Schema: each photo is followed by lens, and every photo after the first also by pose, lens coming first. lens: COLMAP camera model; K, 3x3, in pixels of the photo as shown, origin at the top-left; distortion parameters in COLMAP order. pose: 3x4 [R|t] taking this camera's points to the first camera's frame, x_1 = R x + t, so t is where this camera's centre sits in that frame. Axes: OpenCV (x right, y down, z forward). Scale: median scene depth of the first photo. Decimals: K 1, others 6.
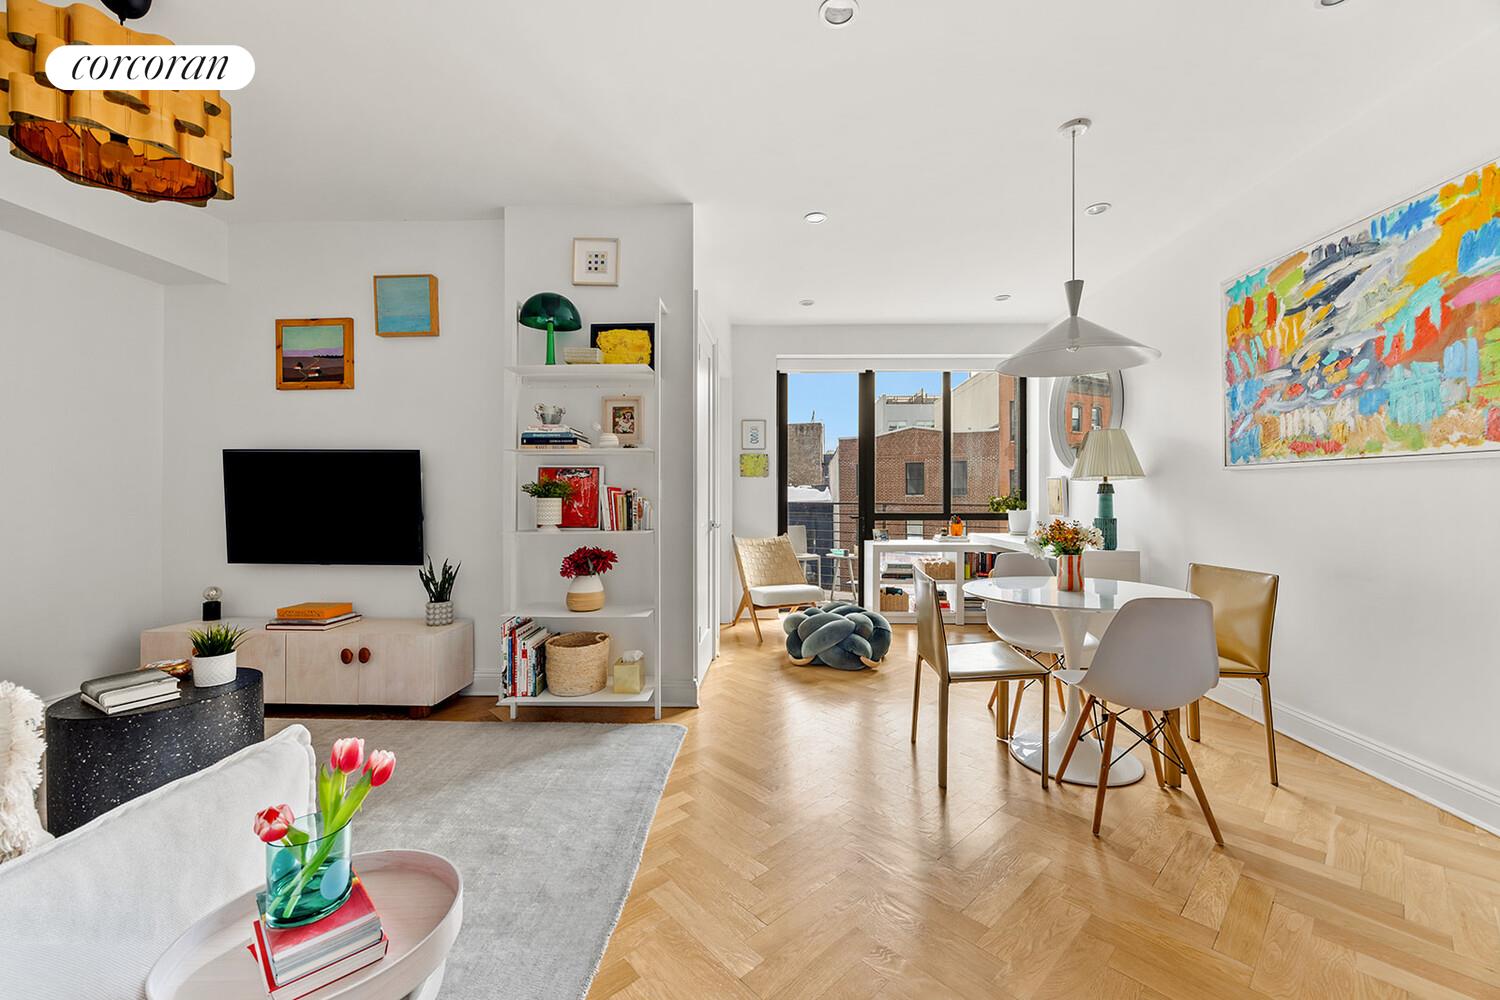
lens RADIAL K [[589.5, 0, 766.7], [0, 589.5, 496.3], [0, 0, 1]] dist [-0.000041, -0.000150]
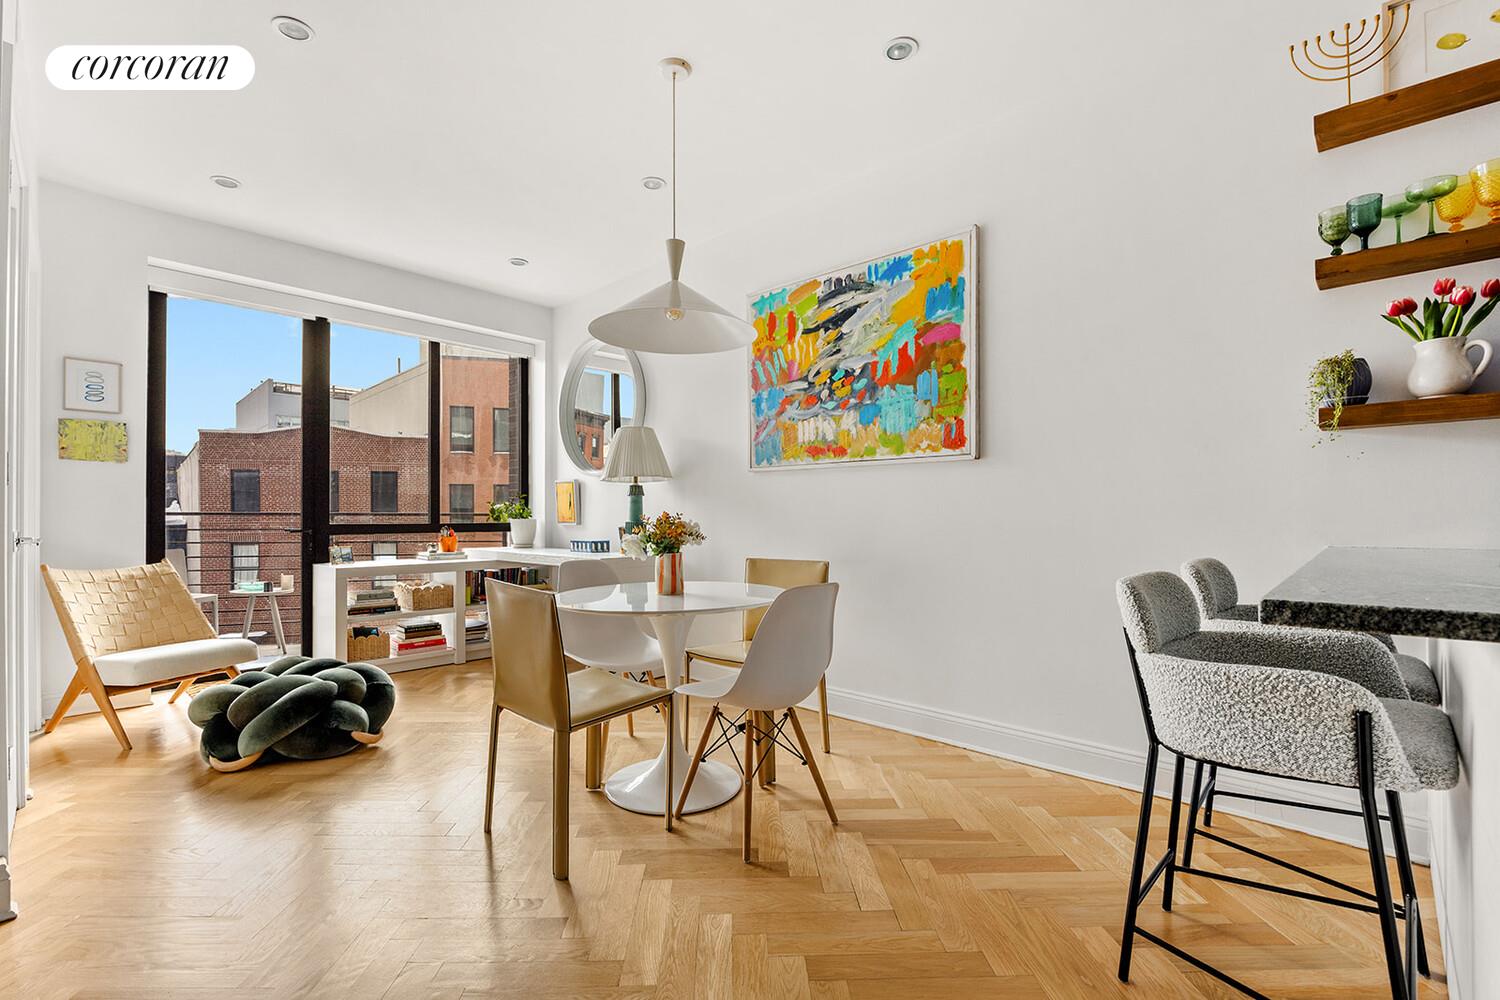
lens RADIAL K [[655.3, 0, 743.1], [0, 655.3, 513.3], [0, 0, 1]] dist [-0.012678, 0.000390]
pose [[0.672354, 0.002730, 0.740225, -0.119132], [0.001770, 0.999984, -0.005296, 0.041774], [-0.740228, 0.004871, 0.672338, 0.245276]]
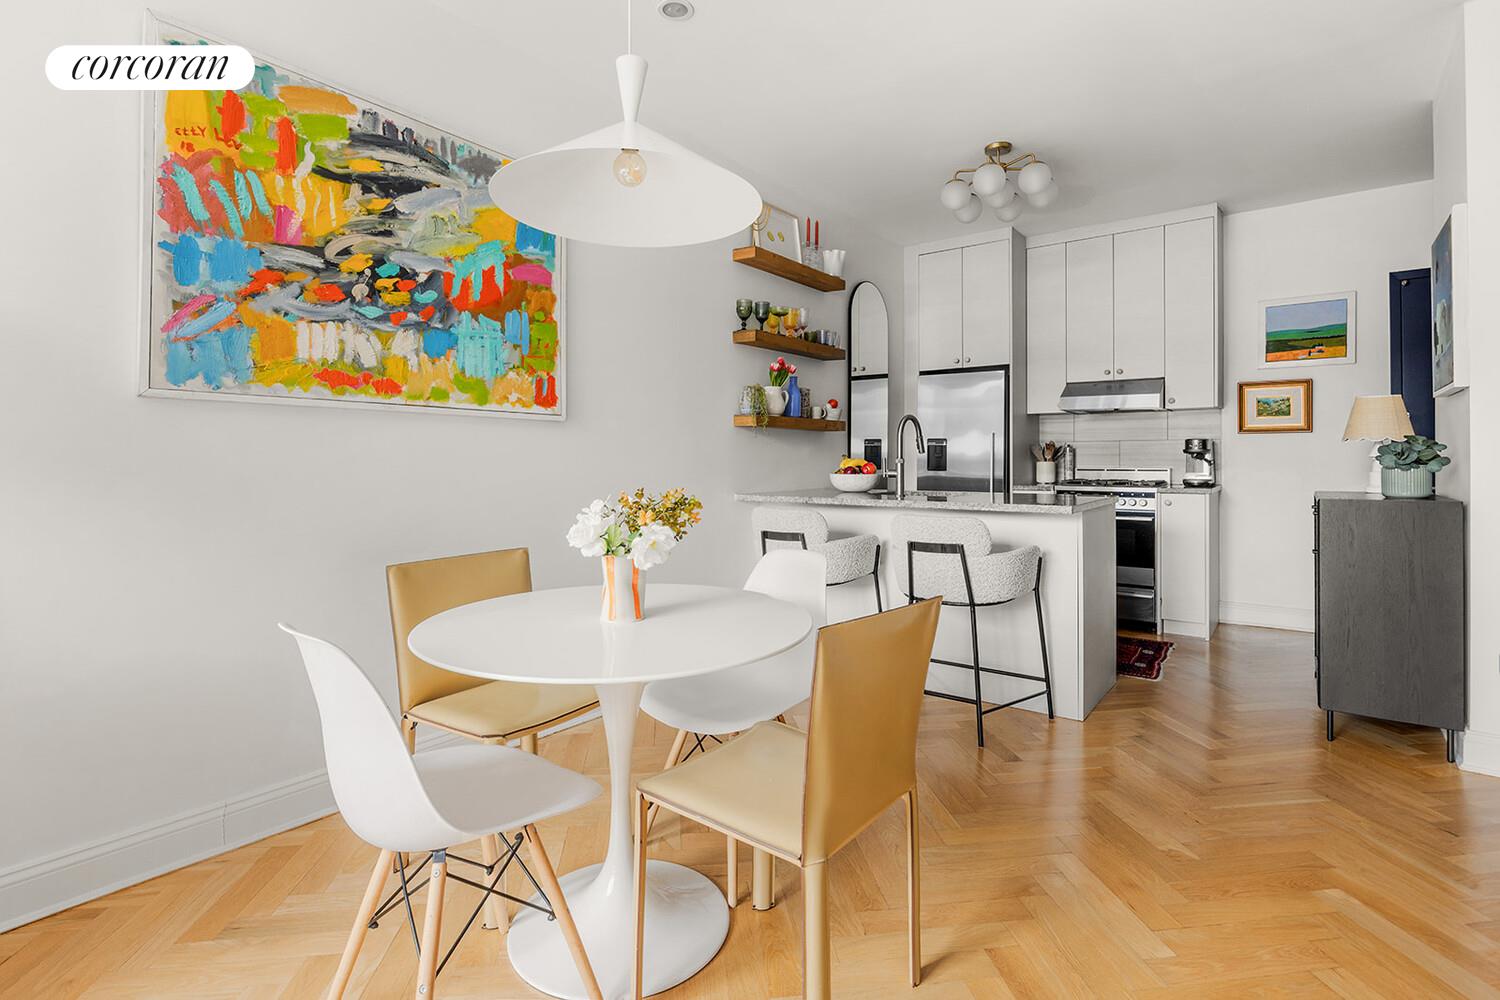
lens RADIAL K [[722.1, 0, 754.1], [0, 722.1, 459.5], [0, 0, 1]] dist [-0.002525, -0.000470]
pose [[-0.807785, -0.000929, 0.589477, 0.019663], [-0.001070, 0.999999, 0.000110, 0.009248], [-0.589477, -0.000542, -0.807785, 1.346940]]
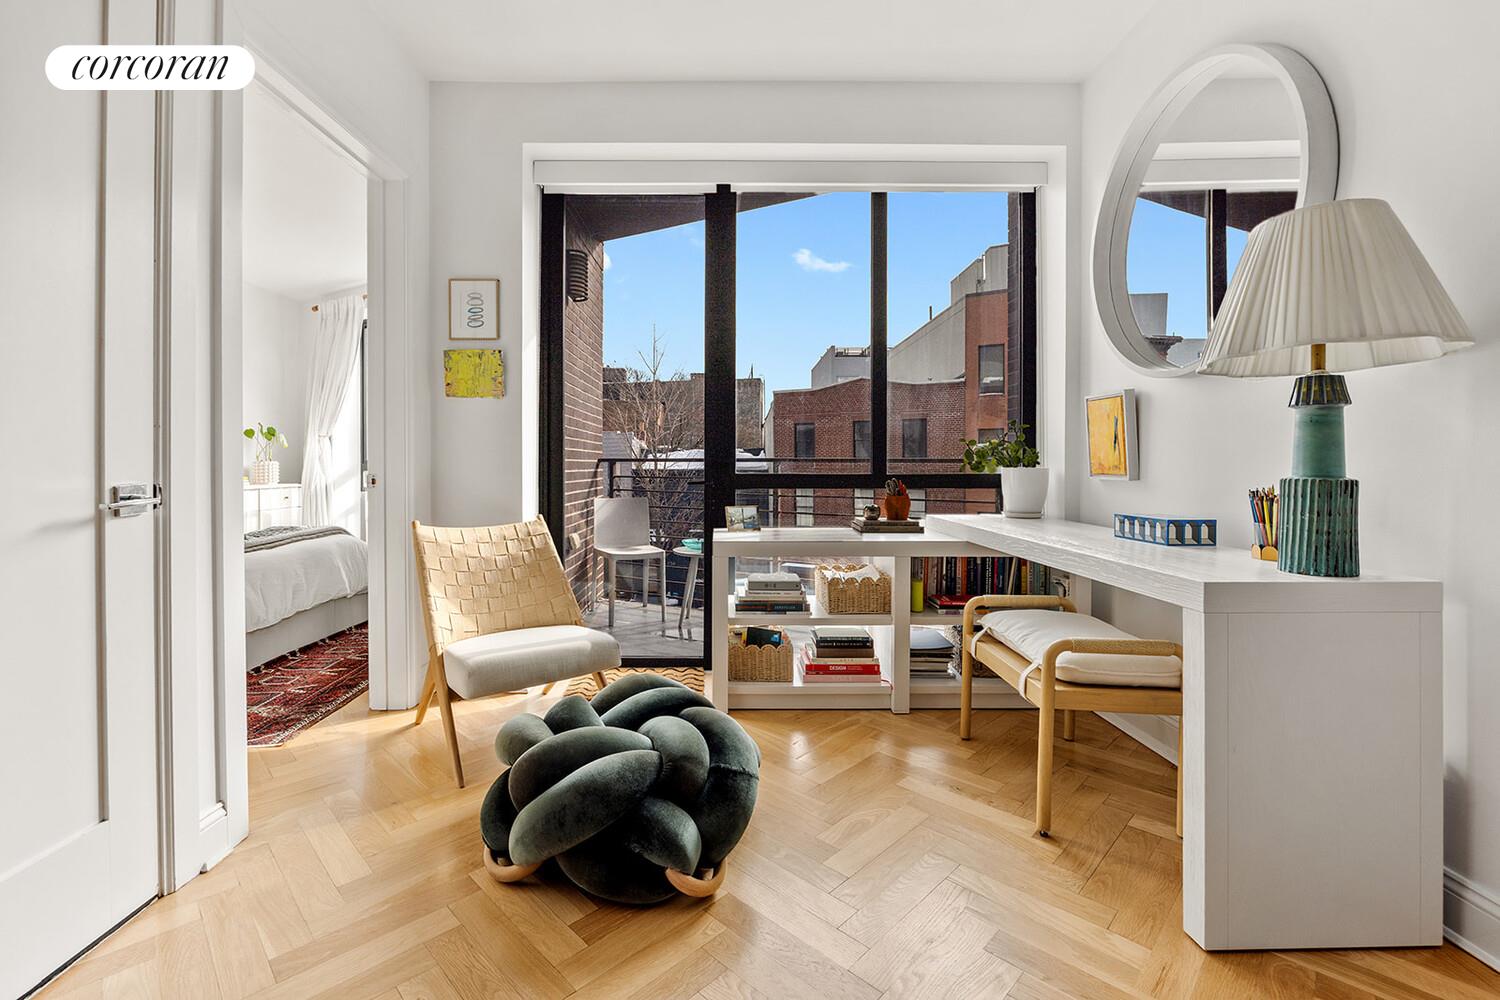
lens RADIAL K [[644.4, 0, 723.6], [0, 644.4, 468.8], [0, 0, 1]] dist [-0.001135, -0.000014]
pose [[0.999839, -0.000006, 0.017962, 0.331173], [-0.000129, 0.999972, 0.007509, 0.040710], [-0.017962, -0.007510, 0.999810, 0.918699]]
